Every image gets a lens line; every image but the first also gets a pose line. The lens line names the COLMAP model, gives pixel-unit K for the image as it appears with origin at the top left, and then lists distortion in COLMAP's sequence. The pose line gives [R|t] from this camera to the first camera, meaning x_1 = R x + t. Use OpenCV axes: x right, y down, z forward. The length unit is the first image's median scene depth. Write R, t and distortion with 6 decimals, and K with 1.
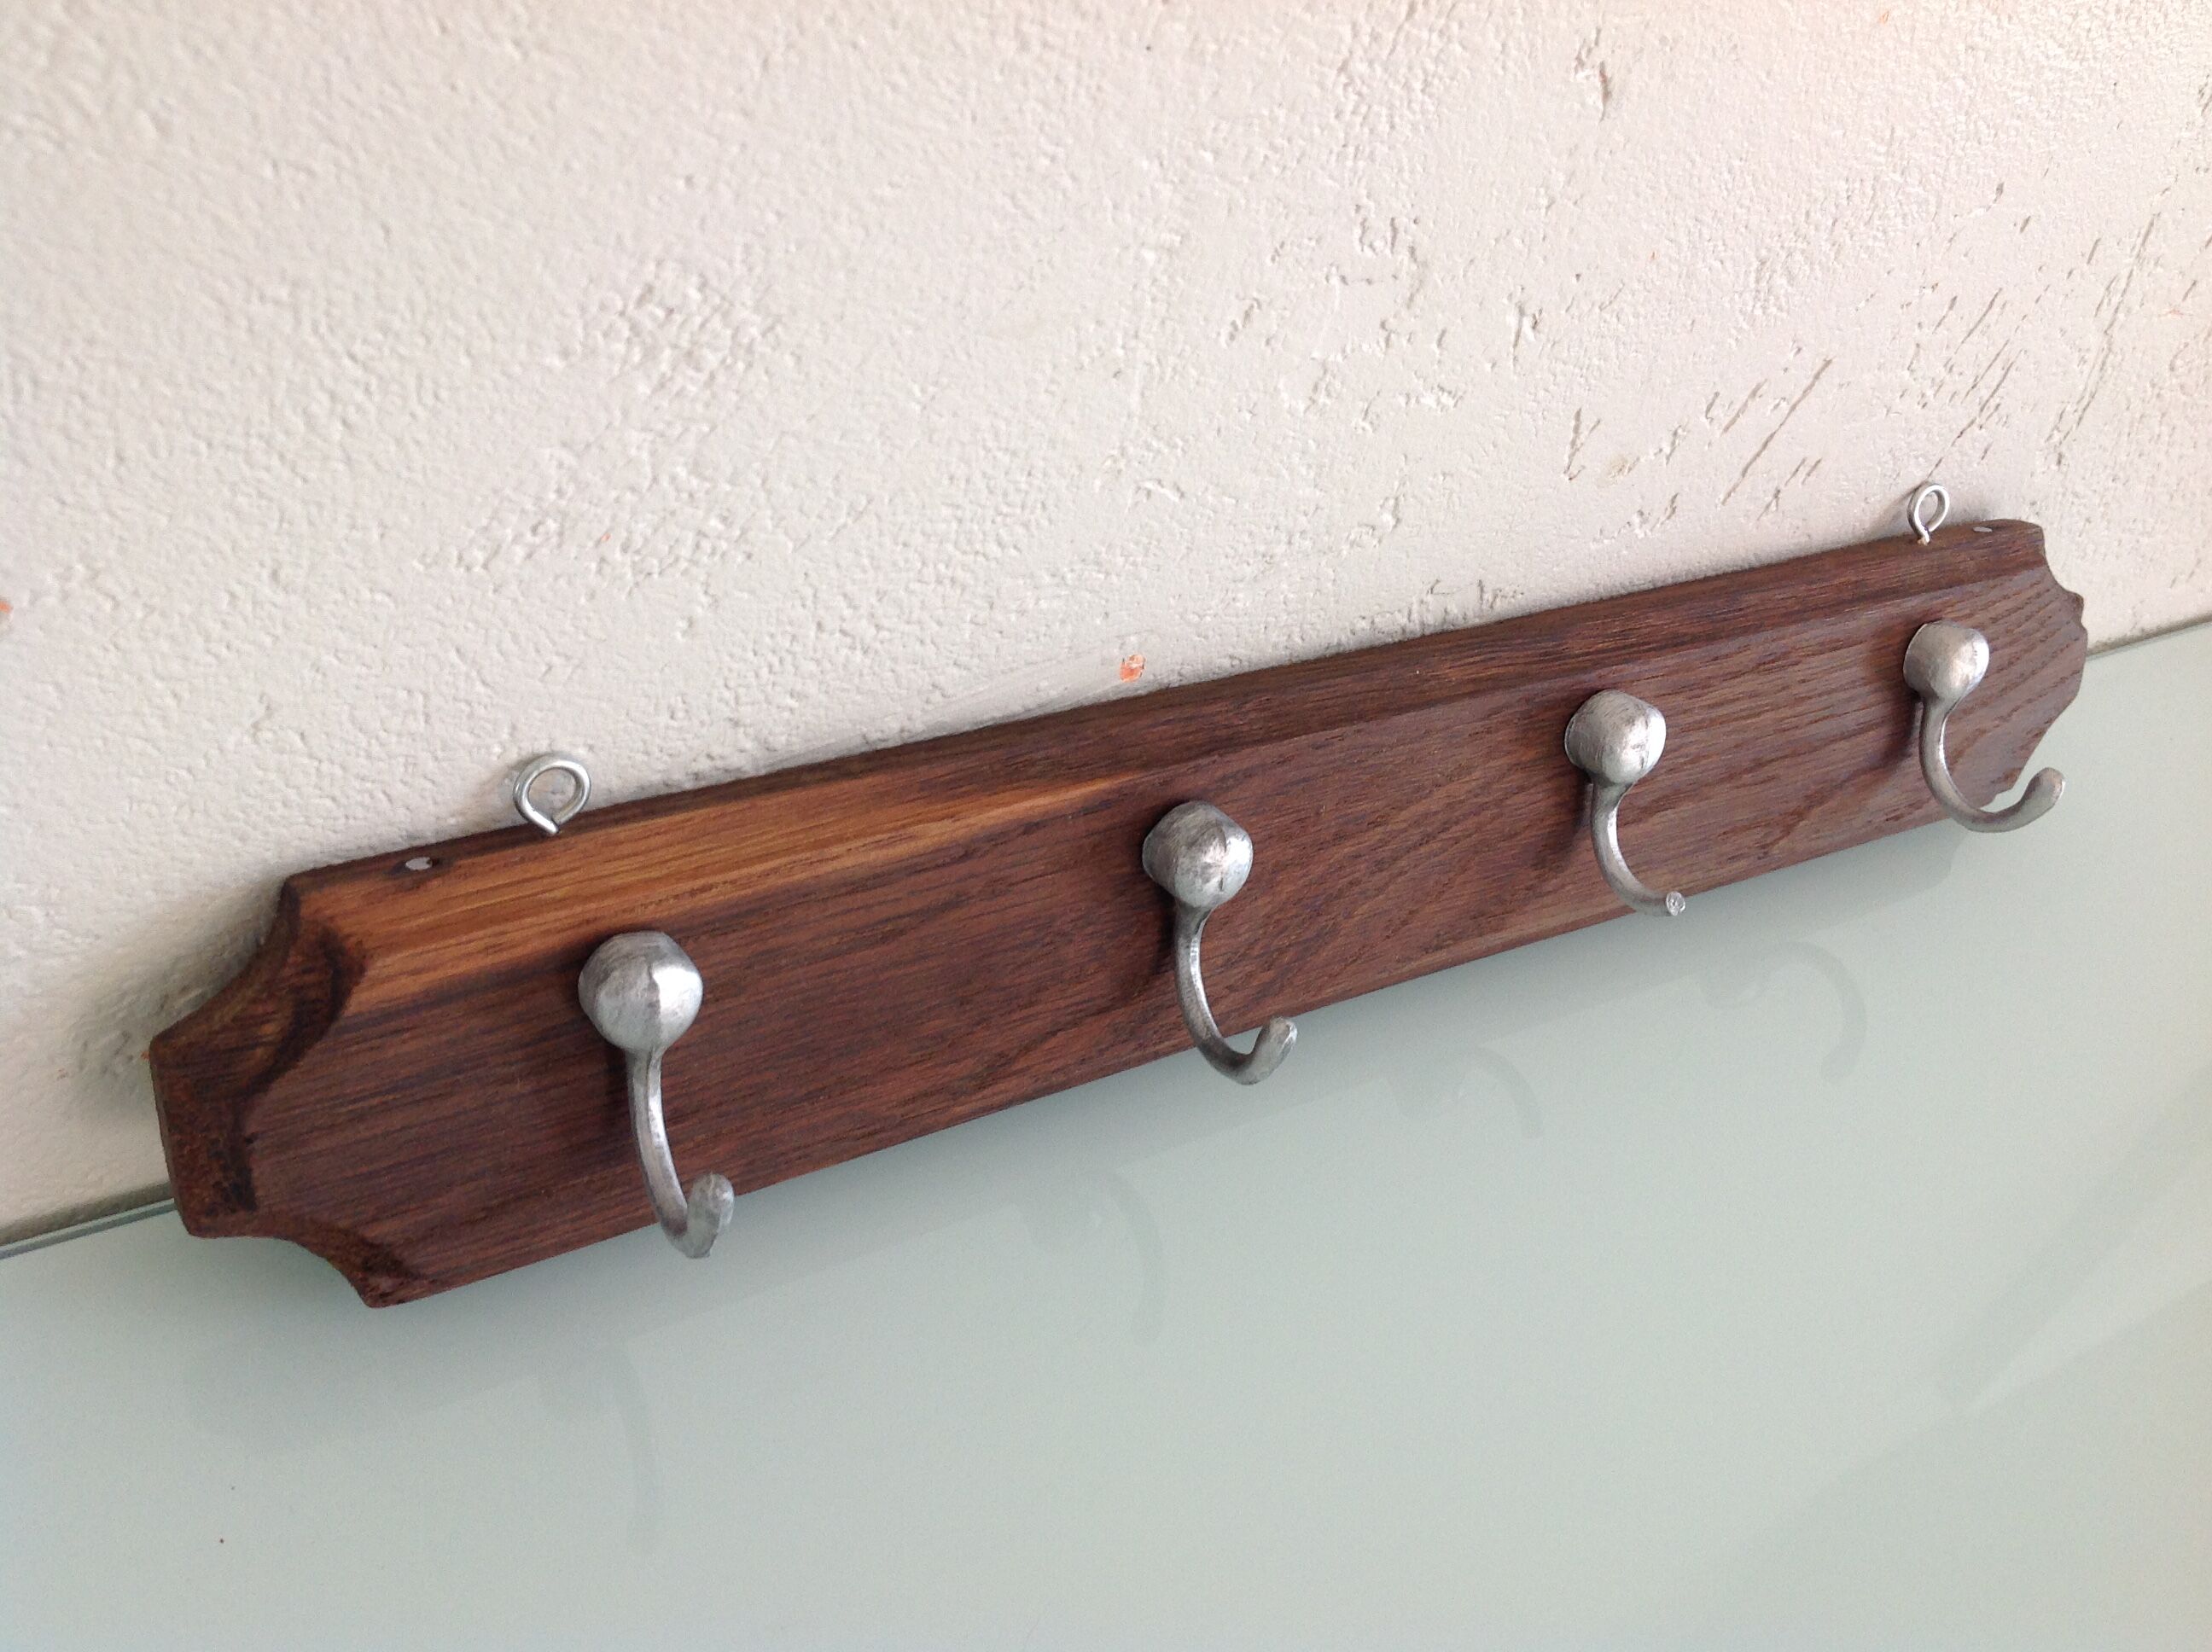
lens RADIAL K [[2236.4, 0, 1106.0], [0, 2236.4, 826.0], [0, 0, 1]] dist [0.152437, -0.458830]
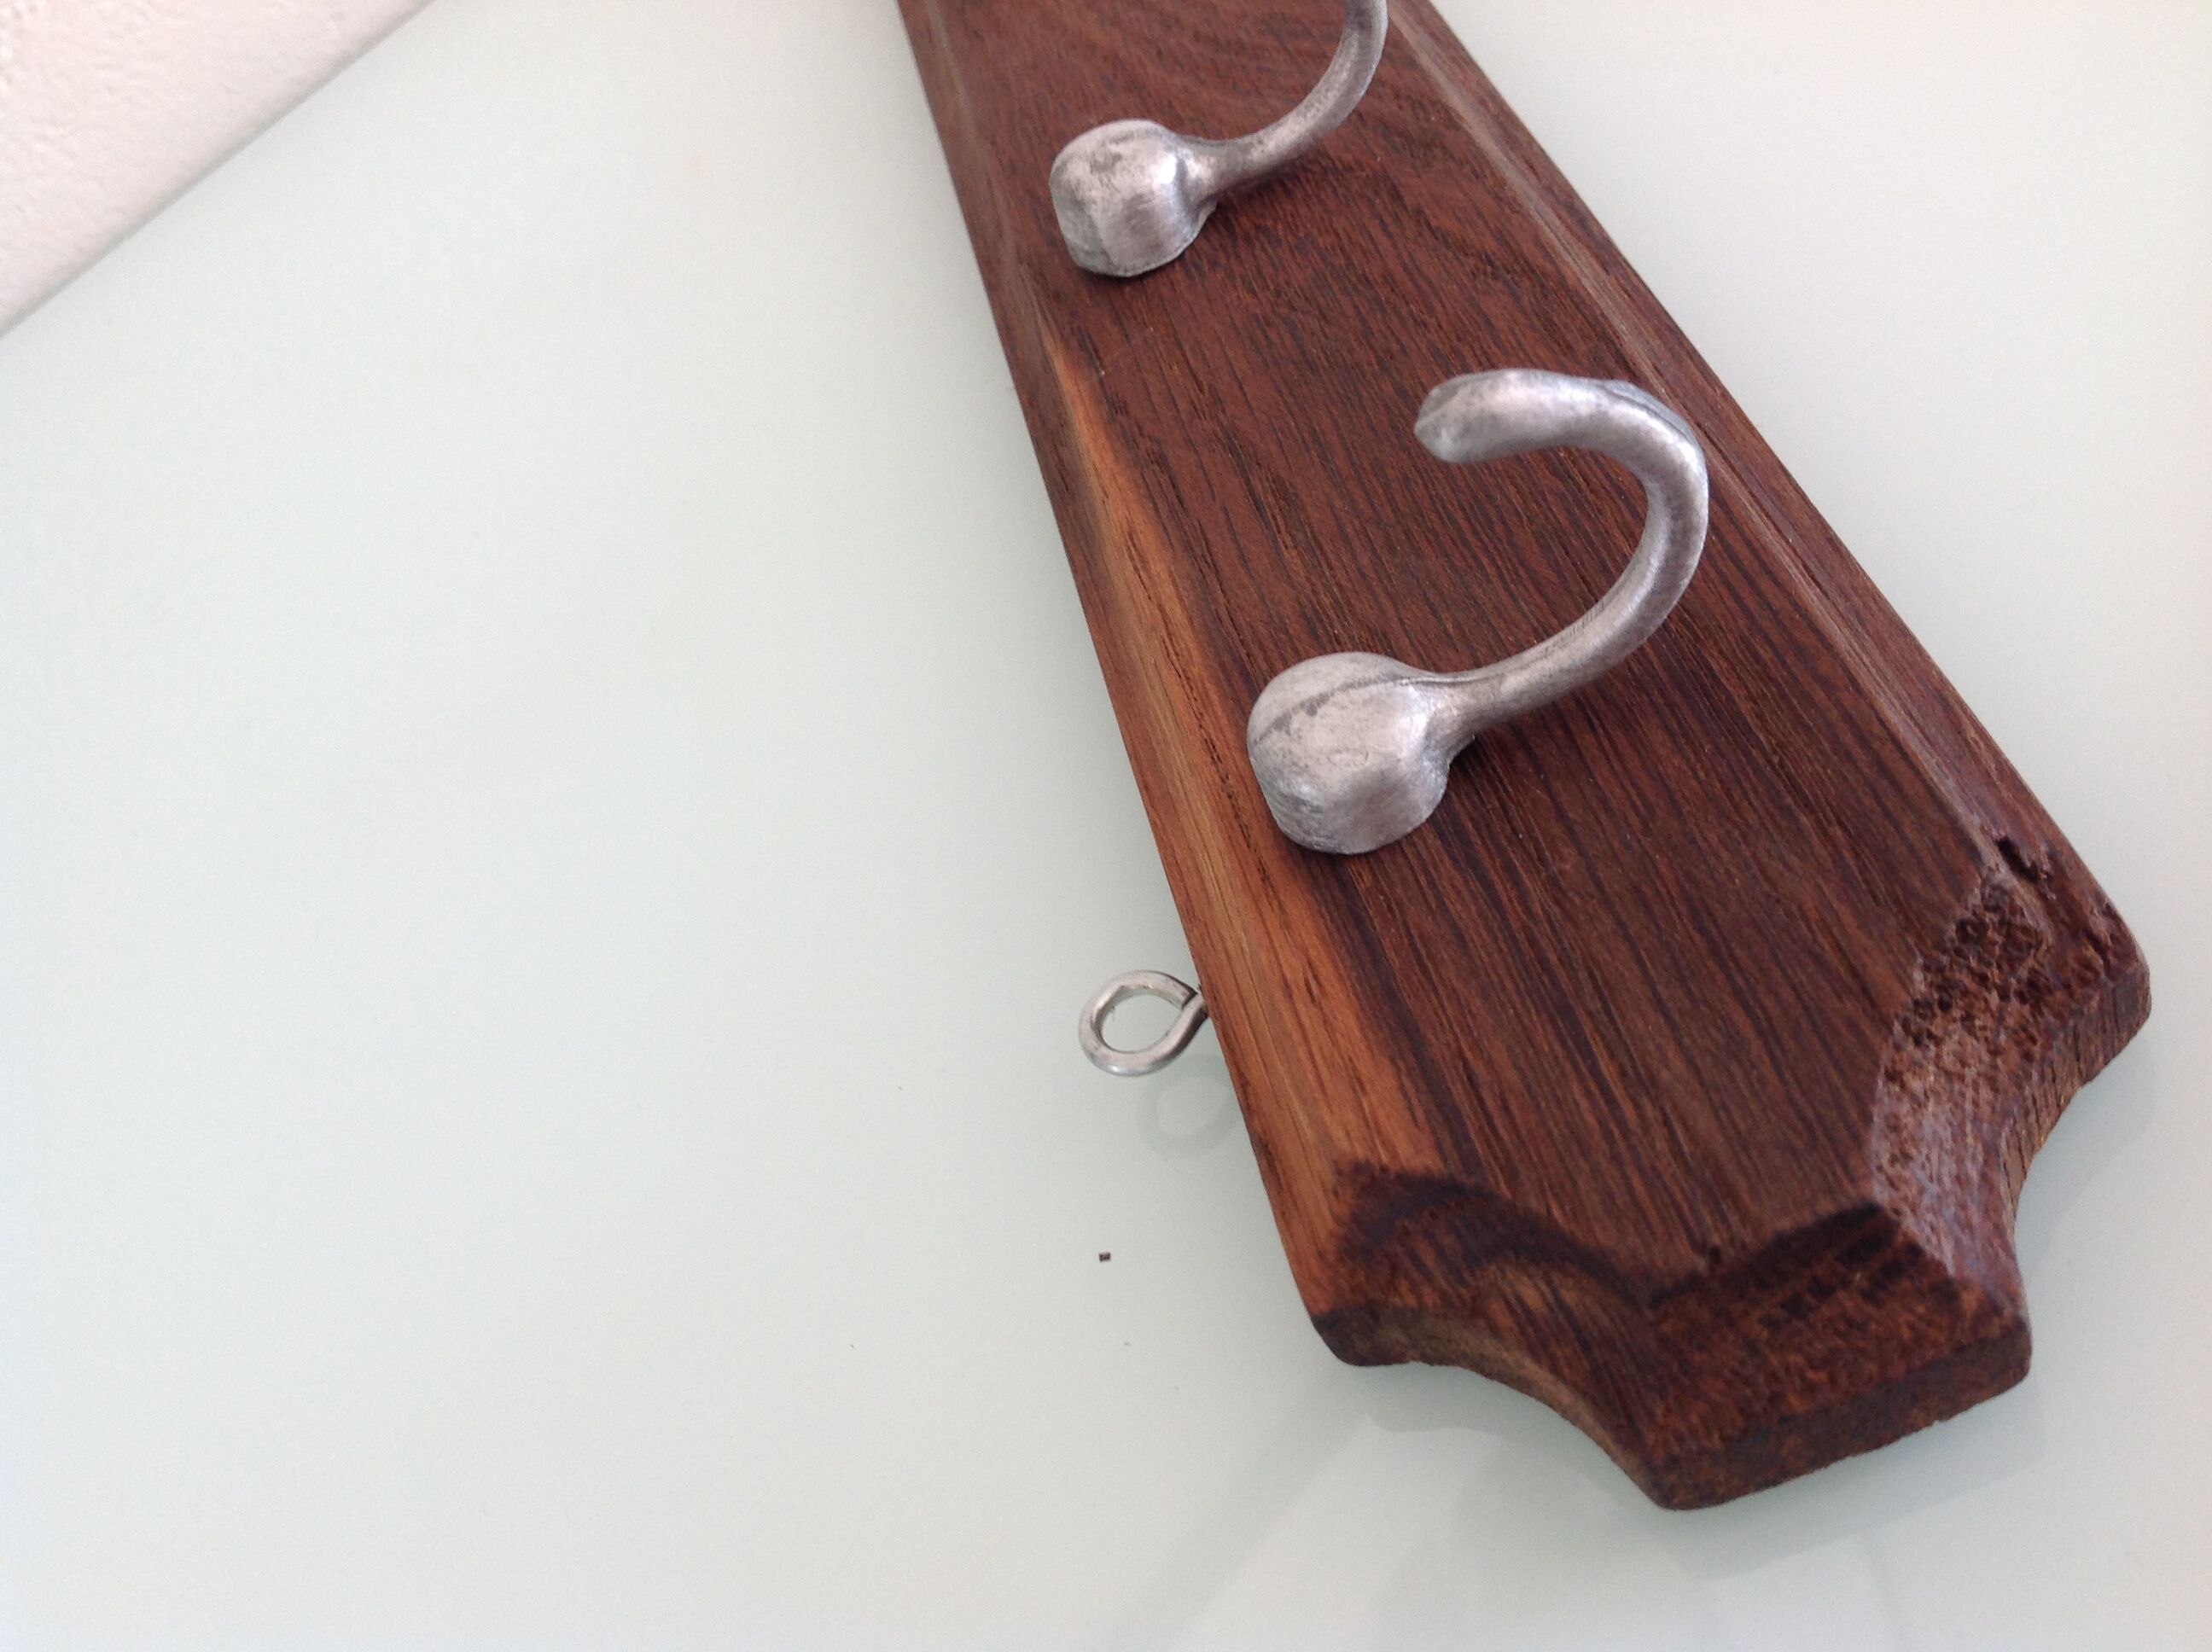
lens RADIAL K [[2247.1, 0, 1106.0], [0, 2247.1, 826.0], [0, 0, 1]] dist [0.091034, -0.240889]
pose [[-0.362880, -0.905560, 0.219726, -0.355569], [0.778319, -0.424208, -0.462891, 0.311128], [0.512385, 0.003043, 0.858750, 0.495448]]
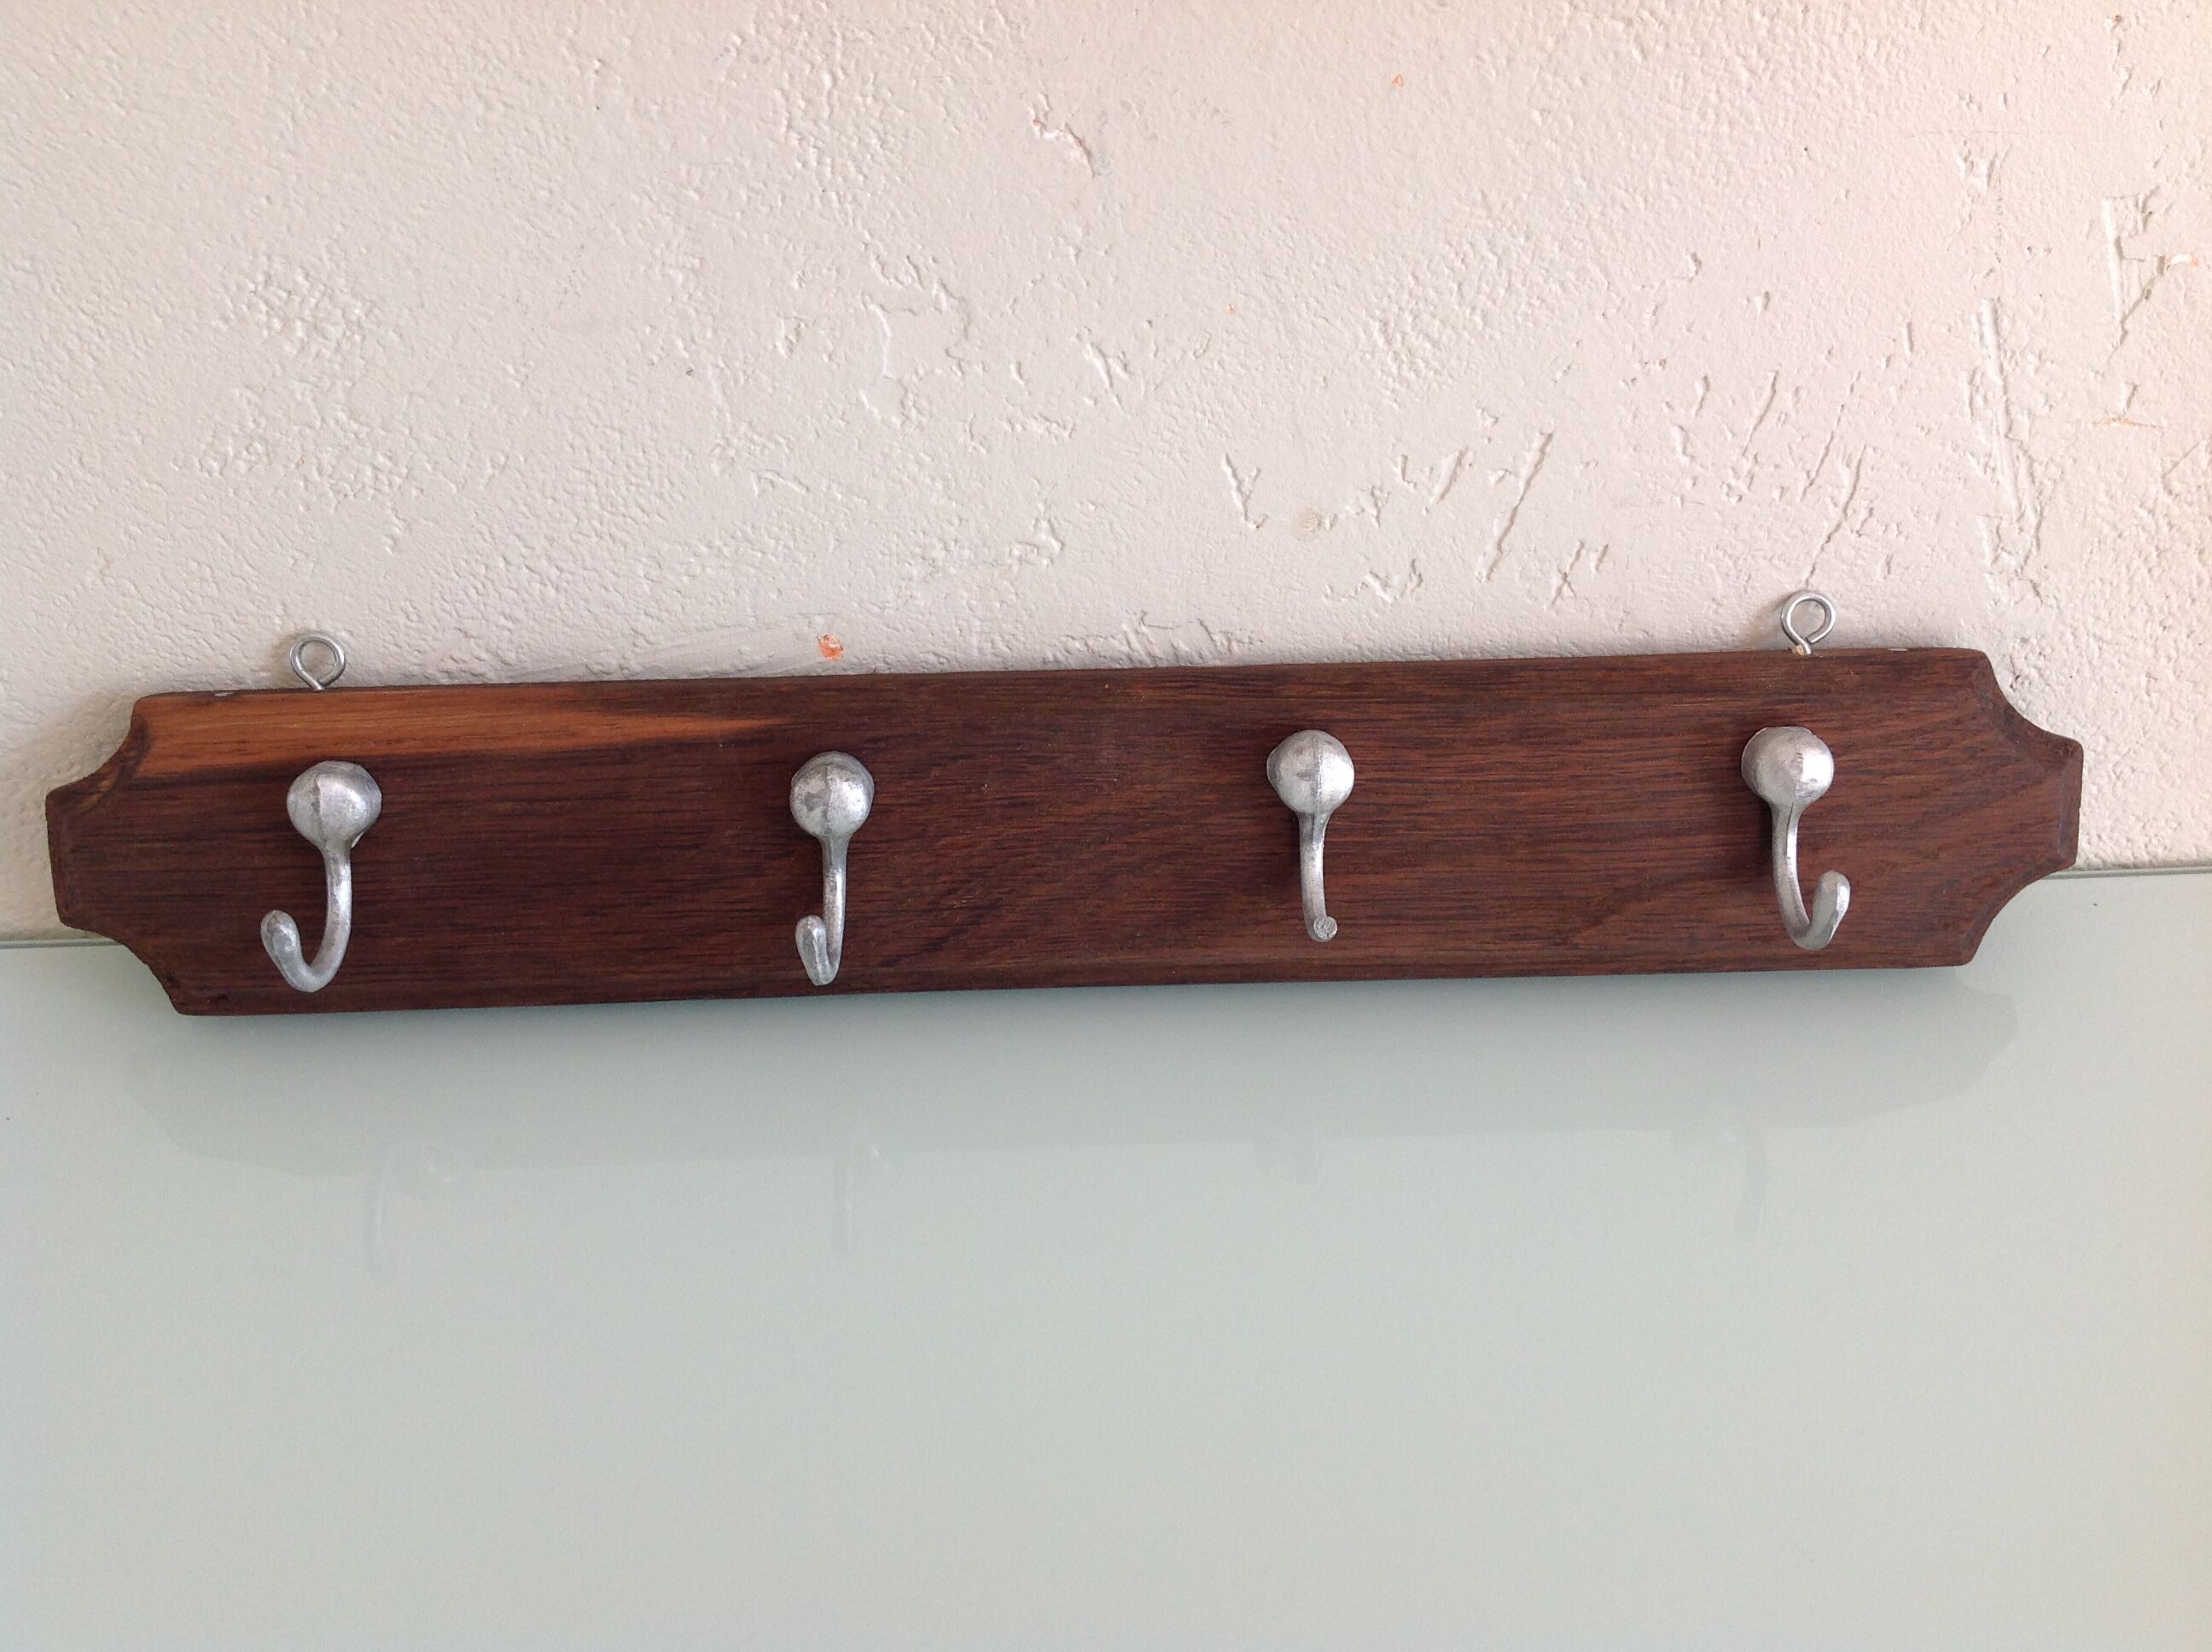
lens RADIAL K [[2247.1, 0, 1106.0], [0, 2247.1, 826.0], [0, 0, 1]] dist [0.091034, -0.240889]
pose [[0.840363, 0.074508, -0.536879, 1.012736], [-0.176007, 0.974342, -0.140280, 0.214297], [0.512652, 0.212380, 0.831915, 0.095681]]
